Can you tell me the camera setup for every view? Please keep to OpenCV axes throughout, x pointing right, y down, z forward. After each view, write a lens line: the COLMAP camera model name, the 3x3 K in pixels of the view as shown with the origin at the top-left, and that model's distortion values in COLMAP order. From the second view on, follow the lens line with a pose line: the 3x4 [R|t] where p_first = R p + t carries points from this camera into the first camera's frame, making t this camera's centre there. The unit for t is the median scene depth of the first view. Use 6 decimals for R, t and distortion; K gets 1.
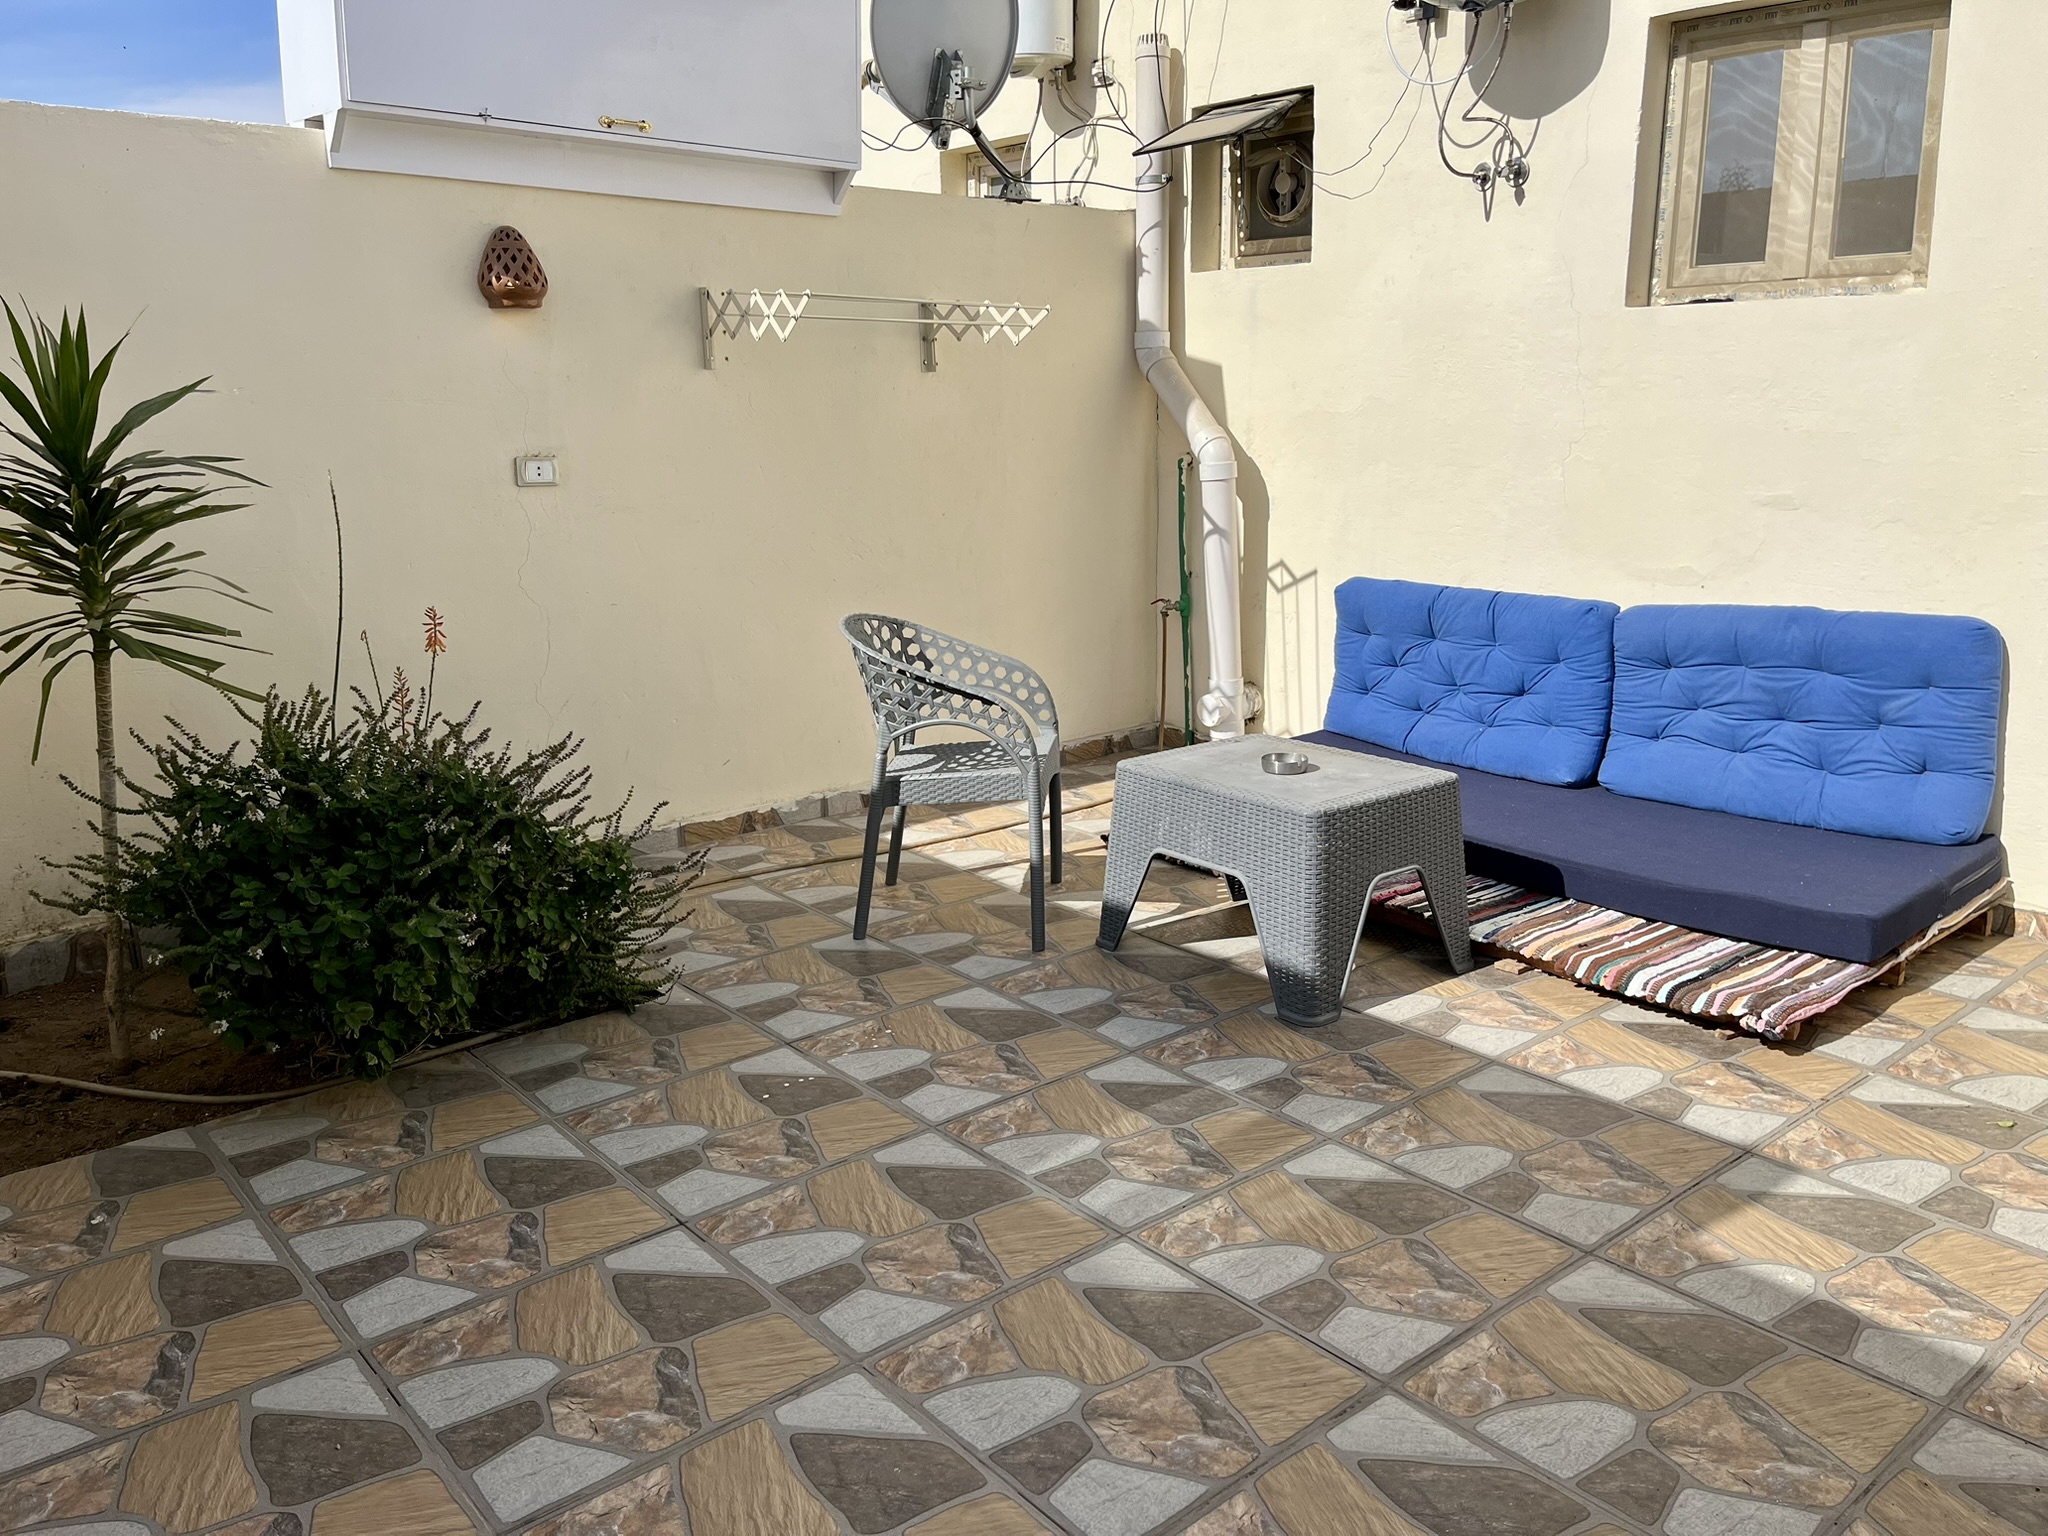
lens RADIAL K [[1575.0, 0, 1023.8], [0, 1575.0, 760.4], [0, 0, 1]] dist [0.068045, -0.080334]
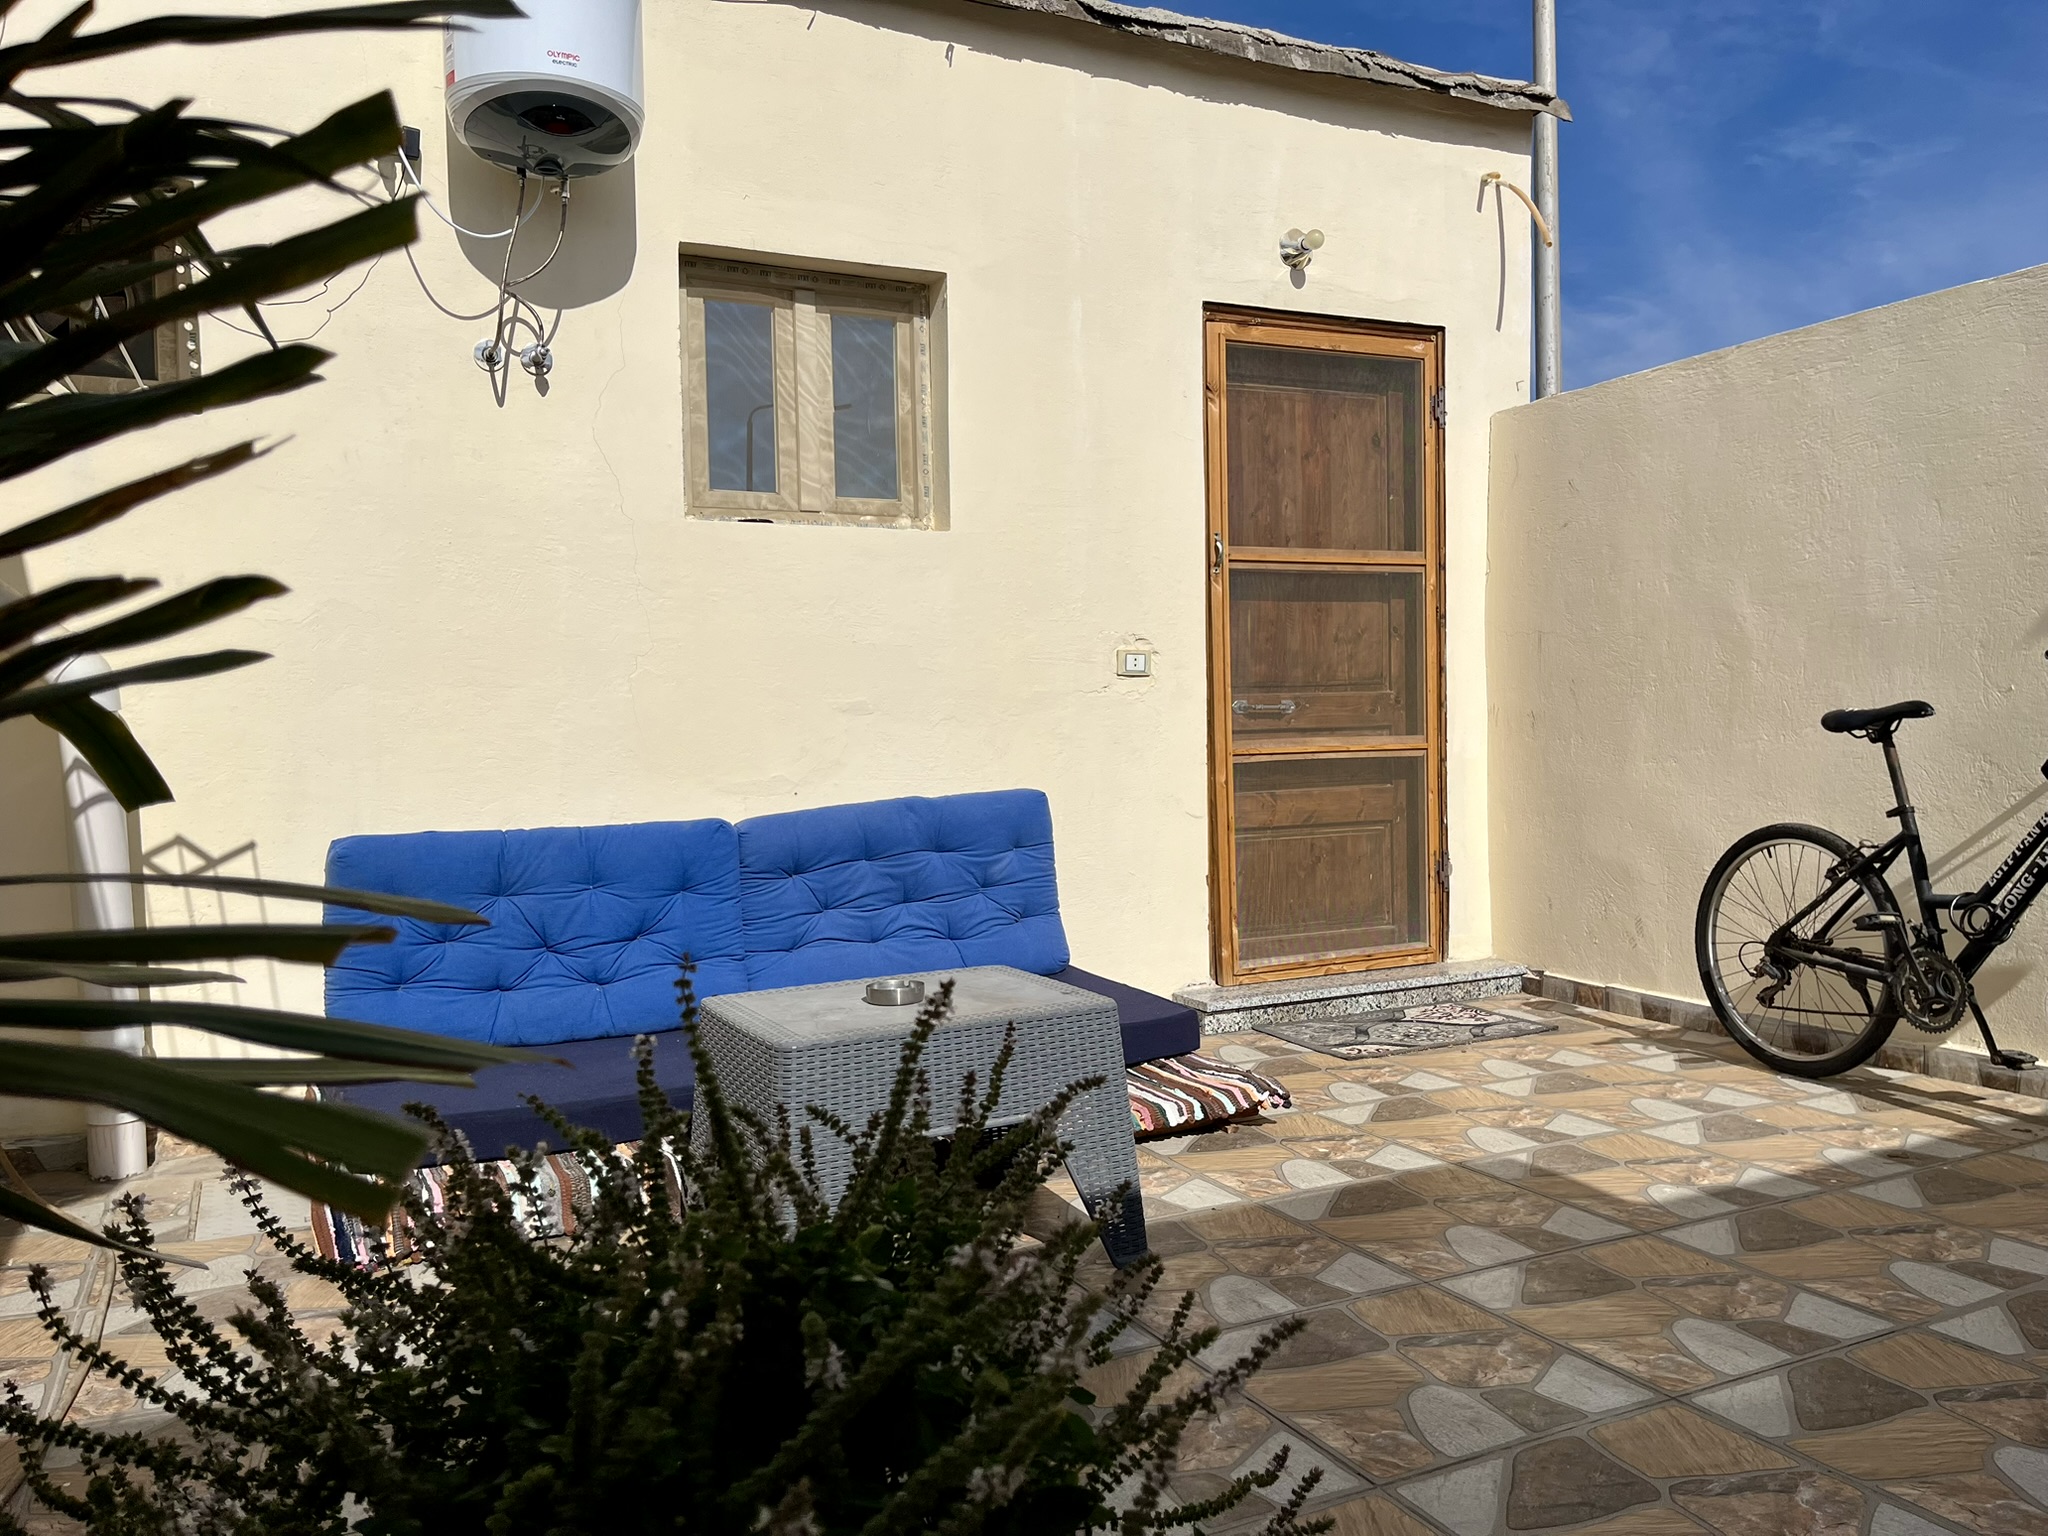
lens RADIAL K [[1575.0, 0, 1023.5], [0, 1575.0, 764.2], [0, 0, 1]] dist [0.068045, -0.080334]
pose [[0.233543, -0.023287, 0.972068, -0.583101], [0.240791, 0.969960, -0.034615, -0.064656], [-0.942060, 0.242149, 0.232134, 0.701206]]
